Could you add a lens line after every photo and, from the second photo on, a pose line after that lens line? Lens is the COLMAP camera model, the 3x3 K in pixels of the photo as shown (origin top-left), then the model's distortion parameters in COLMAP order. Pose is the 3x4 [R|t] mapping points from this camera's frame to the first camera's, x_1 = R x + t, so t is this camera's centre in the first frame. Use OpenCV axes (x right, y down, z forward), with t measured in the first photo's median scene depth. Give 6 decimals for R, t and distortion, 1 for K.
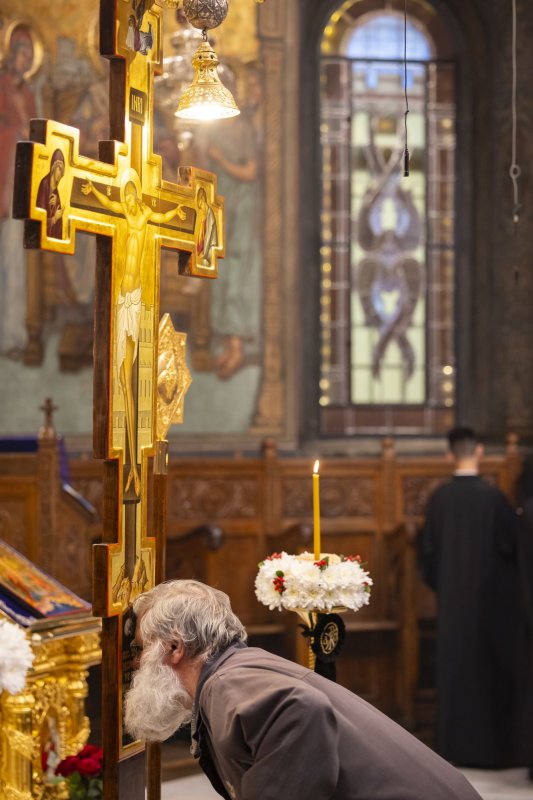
lens RADIAL K [[1778.7, 0, 266.5], [0, 1778.7, 400.0], [0, 0, 1]] dist [0.027961, -0.563935]
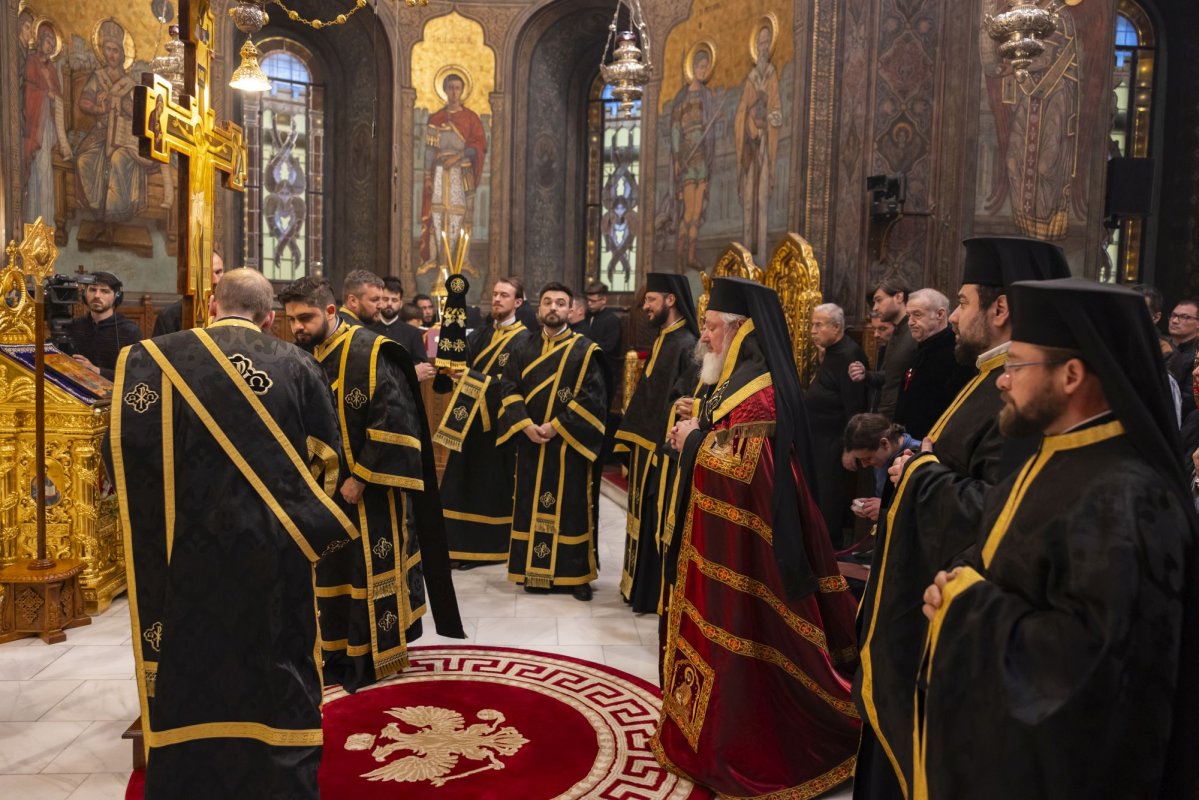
lens RADIAL K [[939.9, 0, 604.6], [0, 939.9, 389.3], [0, 0, 1]] dist [0.006274, 0.011041]
pose [[0.908163, -0.007291, 0.418553, -0.039982], [-0.036605, 0.994635, 0.096750, 0.008227], [-0.417013, -0.103186, 0.903024, 0.020940]]
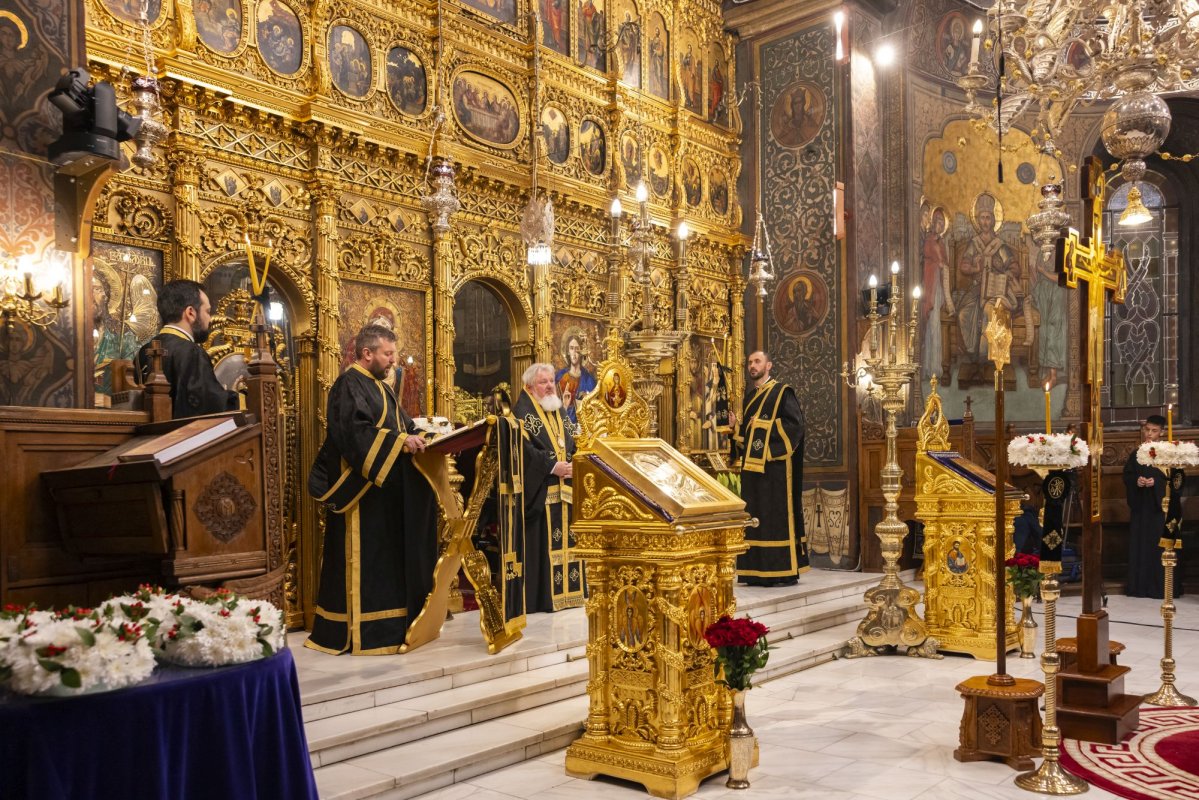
lens RADIAL K [[998.7, 0, 616.5], [0, 998.7, 503.7], [0, 0, 1]] dist [0.001577, -0.003606]
pose [[0.934663, -0.009617, -0.355406, -0.075328], [0.030186, 0.998171, 0.052375, 0.038018], [0.354252, -0.059682, 0.933244, -0.141180]]
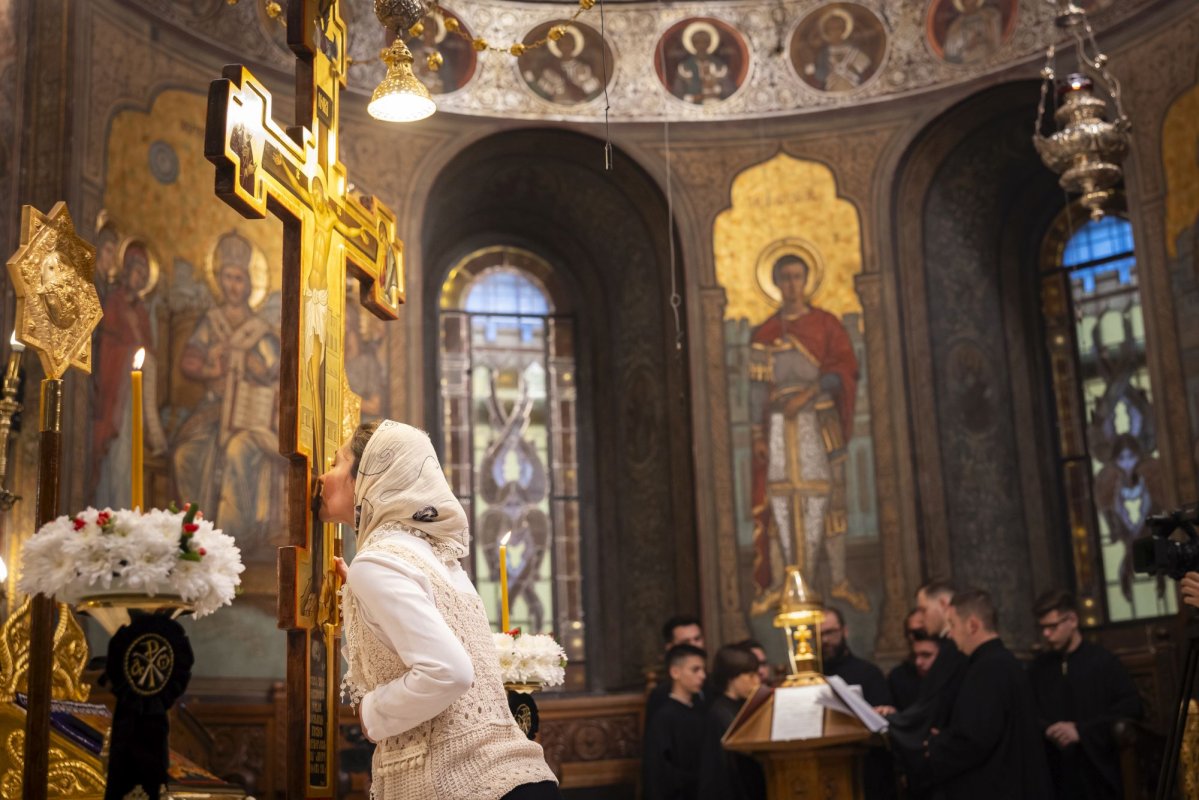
lens RADIAL K [[1779.7, 0, 698.5], [0, 1779.7, 325.9], [0, 0, 1]] dist [0.014922, -0.035325]
pose [[0.980978, -0.003476, 0.194089, -0.024611], [0.051567, 0.968583, -0.243285, 0.077378], [-0.187145, 0.248666, 0.950338, 0.032482]]
